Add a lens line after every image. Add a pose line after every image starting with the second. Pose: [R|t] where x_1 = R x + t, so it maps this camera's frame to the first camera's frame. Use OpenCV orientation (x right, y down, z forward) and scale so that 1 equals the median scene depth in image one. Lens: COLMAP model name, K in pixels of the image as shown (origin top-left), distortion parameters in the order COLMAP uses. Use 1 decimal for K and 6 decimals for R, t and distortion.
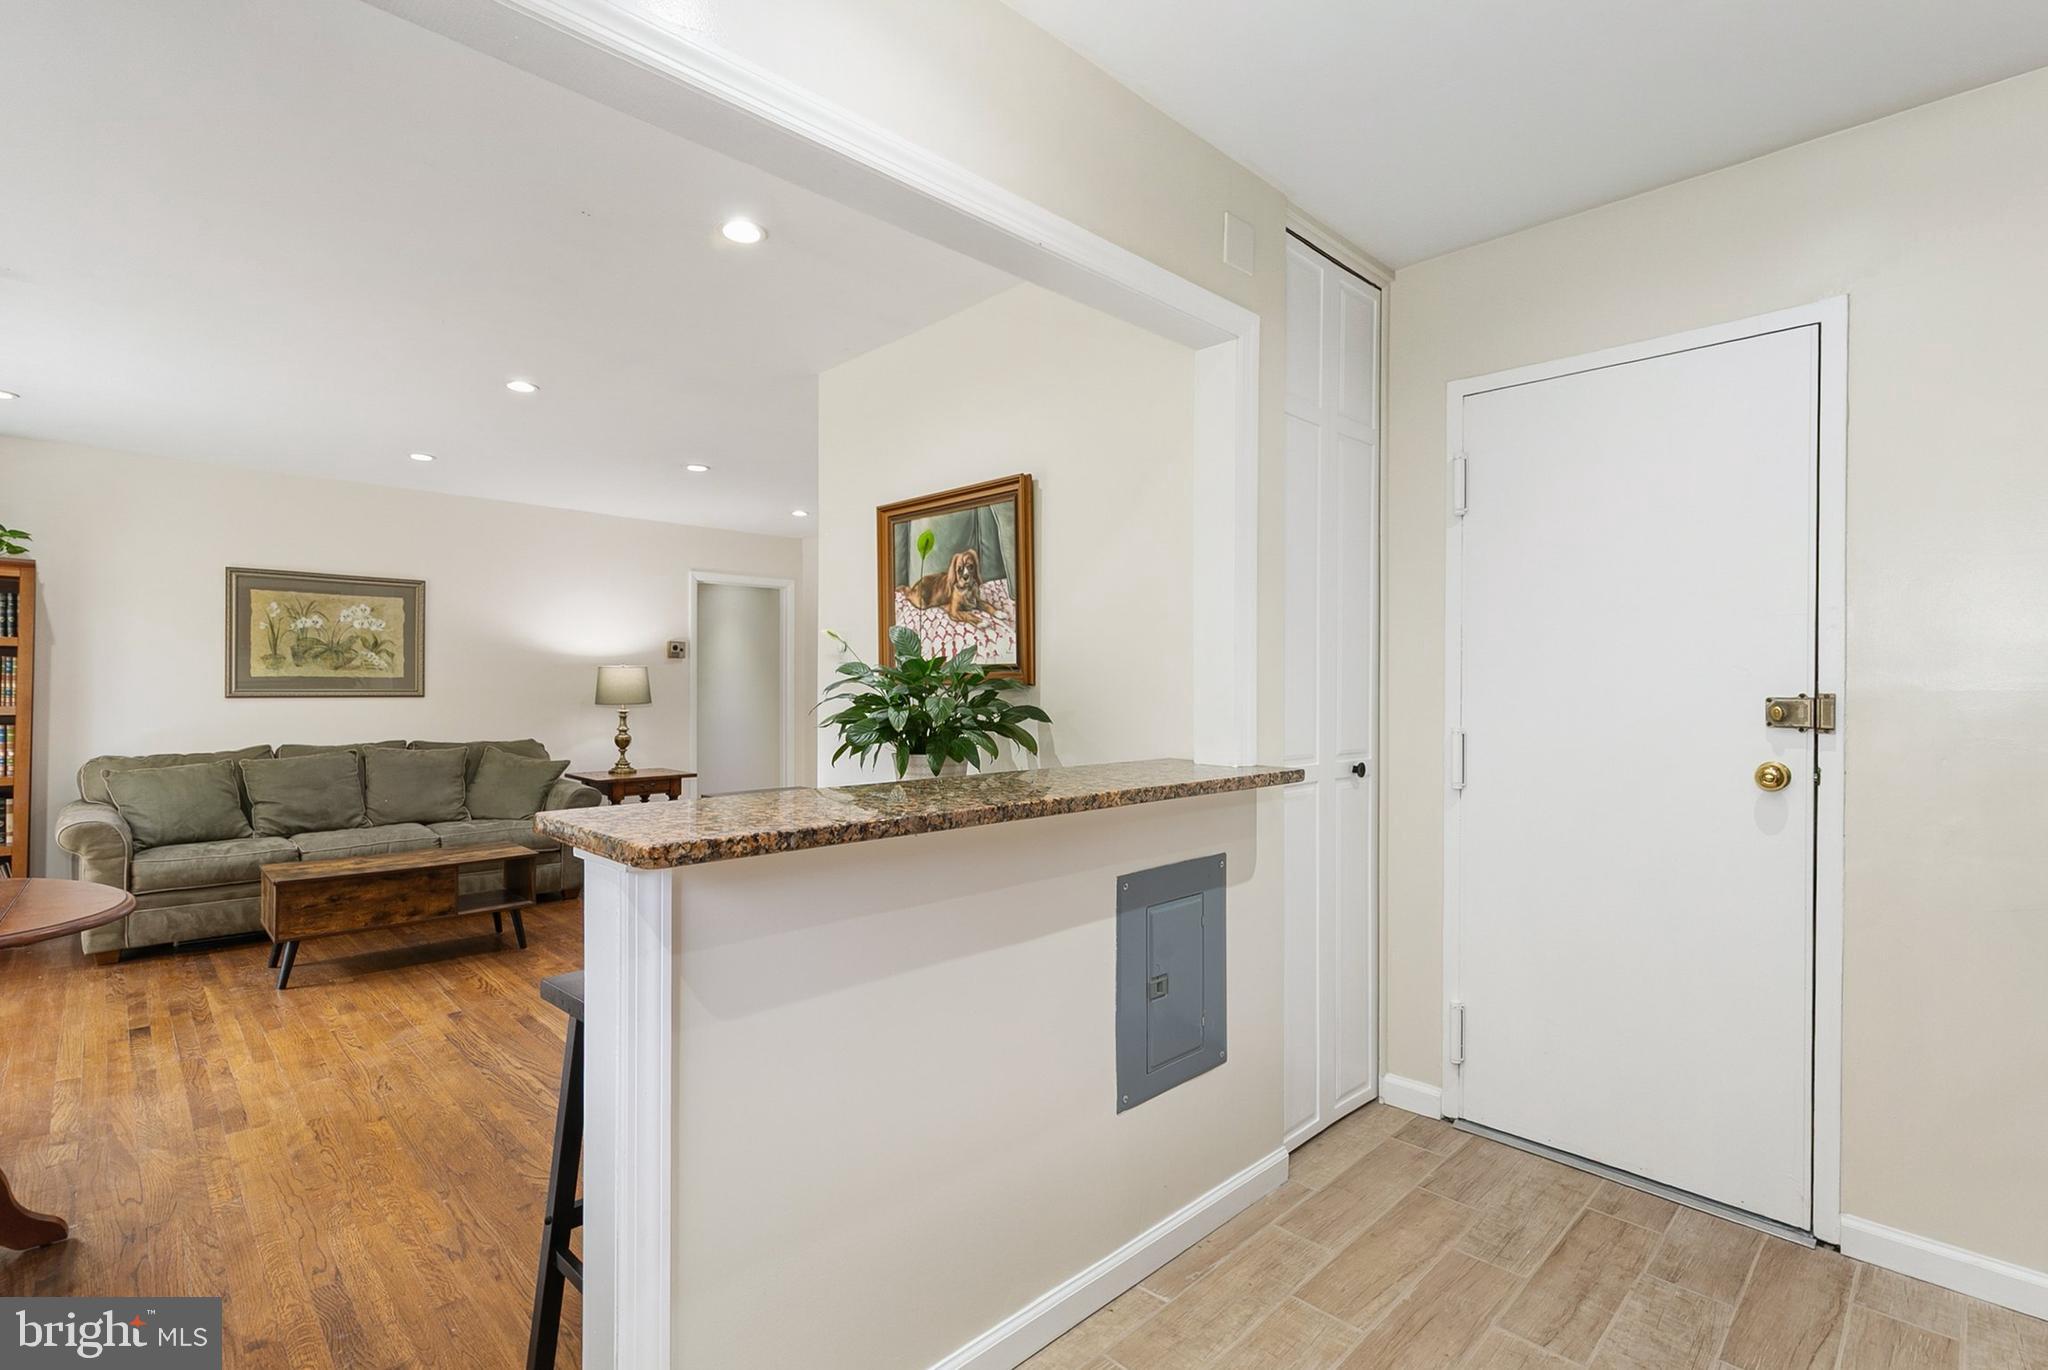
lens RADIAL K [[928.8, 0, 981.1], [0, 928.8, 697.2], [0, 0, 1]] dist [0.008179, -0.001898]
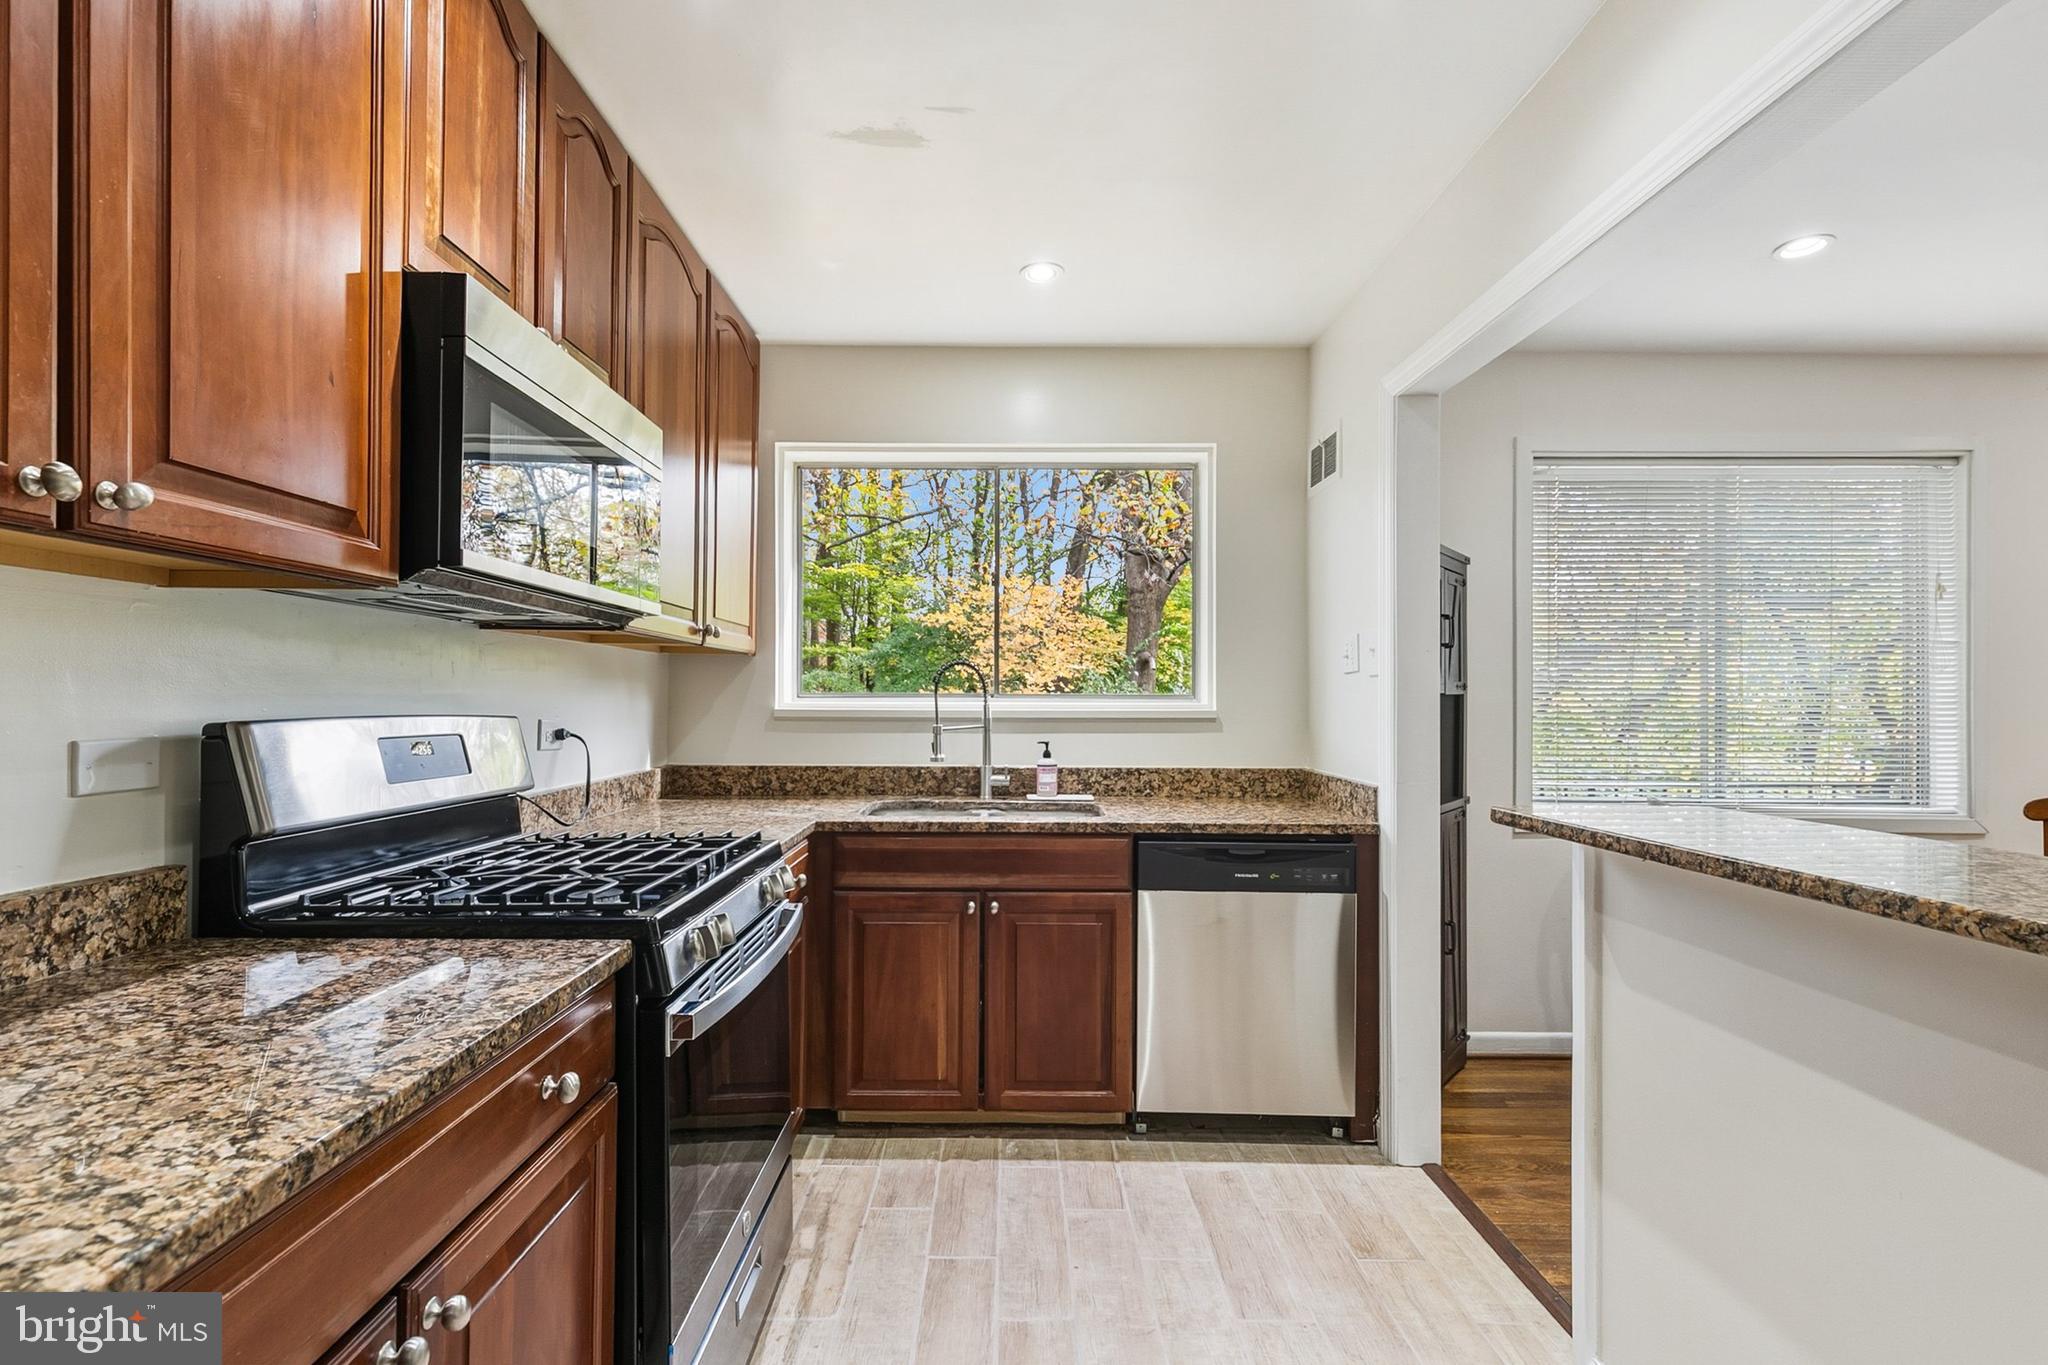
lens RADIAL K [[928.8, 0, 1011.0], [0, 928.8, 695.4], [0, 0, 1]] dist [0.008179, -0.001898]
pose [[-0.672141, -0.012018, -0.740325, 0.344327], [-0.014961, 0.999885, -0.002649, -0.004861], [0.740272, 0.009295, -0.672243, 0.354765]]
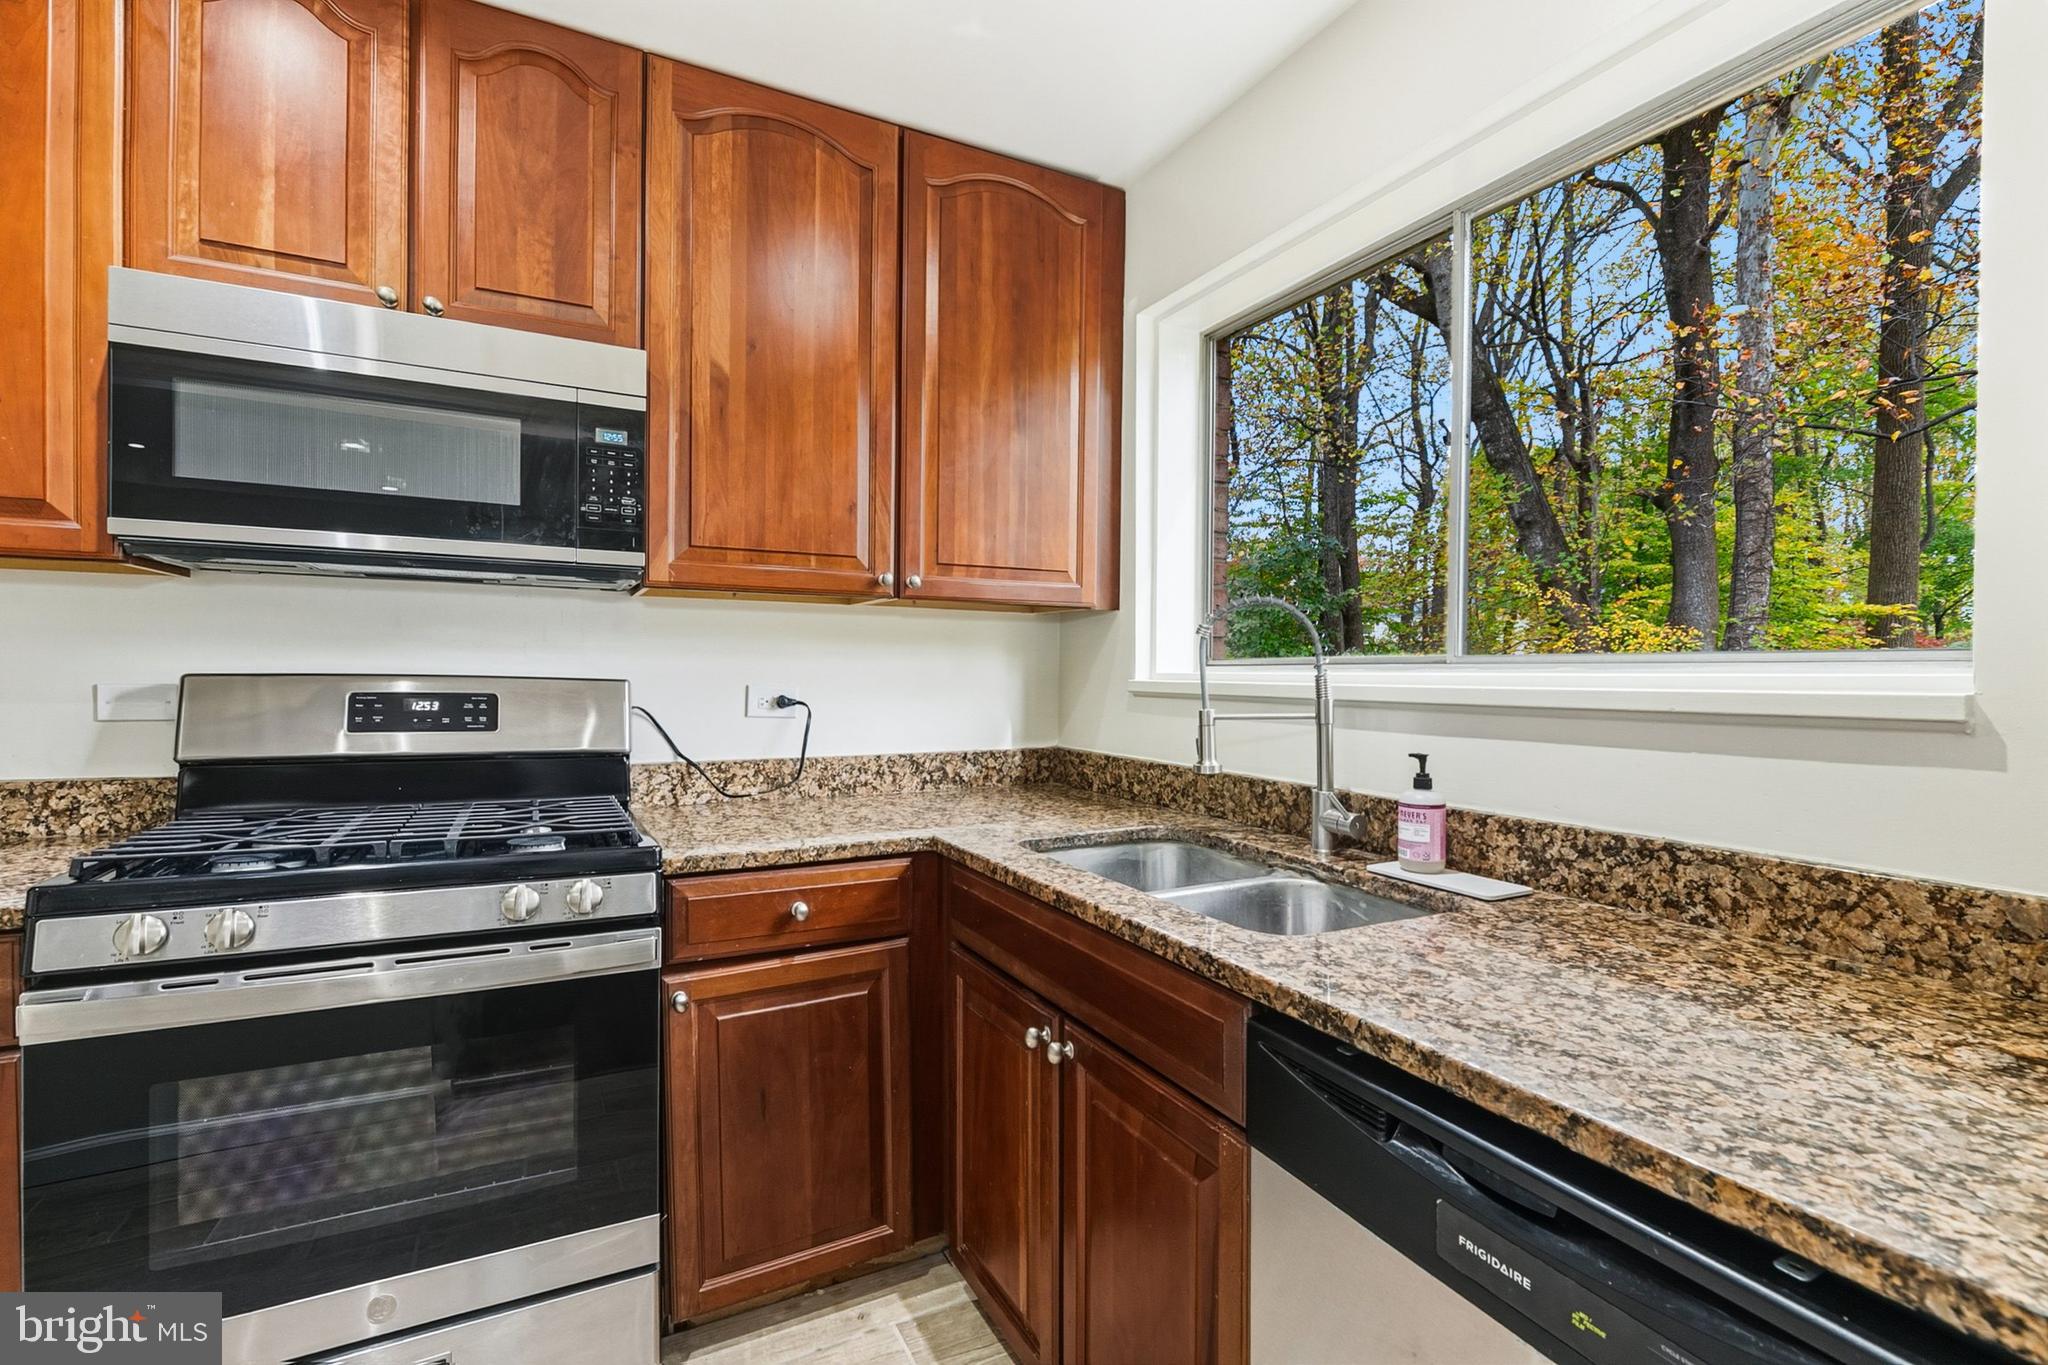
lens RADIAL K [[928.8, 0, 1021.1], [0, 928.8, 677.1], [0, 0, 1]] dist [0.008179, -0.001898]
pose [[-0.963743, -0.016712, 0.266307, -0.143361], [-0.012993, 0.999792, 0.015718, -0.002883], [-0.266514, 0.011688, -0.963760, 0.259623]]
